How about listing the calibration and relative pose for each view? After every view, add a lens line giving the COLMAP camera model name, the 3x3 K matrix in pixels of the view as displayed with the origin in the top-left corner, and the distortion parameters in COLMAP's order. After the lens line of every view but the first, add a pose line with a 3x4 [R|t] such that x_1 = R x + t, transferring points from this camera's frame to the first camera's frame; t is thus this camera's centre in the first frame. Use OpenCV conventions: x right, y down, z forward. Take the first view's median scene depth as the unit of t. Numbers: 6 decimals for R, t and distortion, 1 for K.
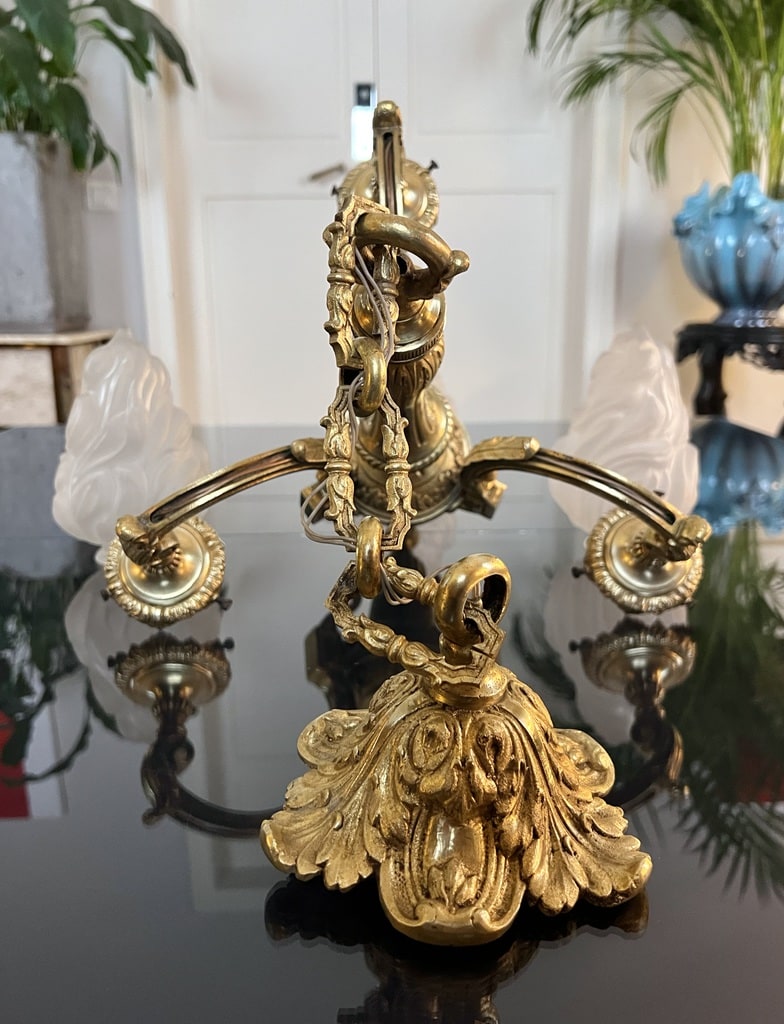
lens RADIAL K [[811.5, 0, 402.8], [0, 811.5, 488.5], [0, 0, 1]] dist [-0.000567, 0.007087]
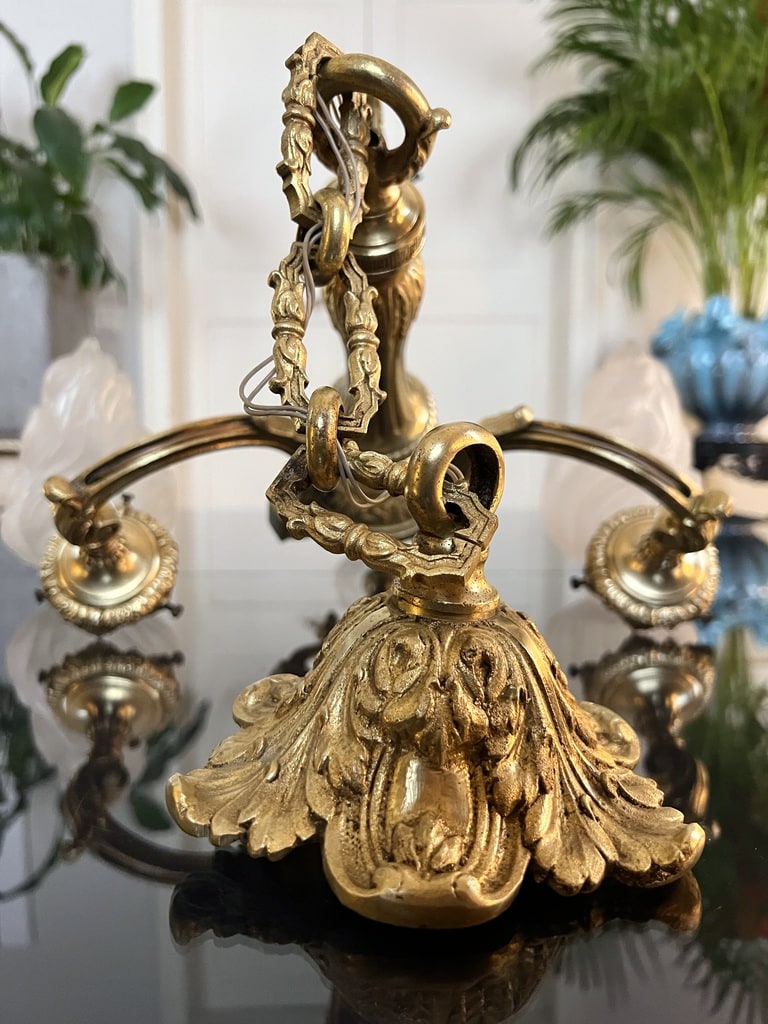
lens RADIAL K [[785.3, 0, 384.0], [0, 785.3, 512.0], [0, 0, 1]] dist [-0.001331, -0.011531]
pose [[0.999907, 0.009379, -0.009895, 0.016846], [-0.010630, 0.990784, -0.135035, 0.175568], [0.008538, 0.135128, 0.990791, 0.170715]]
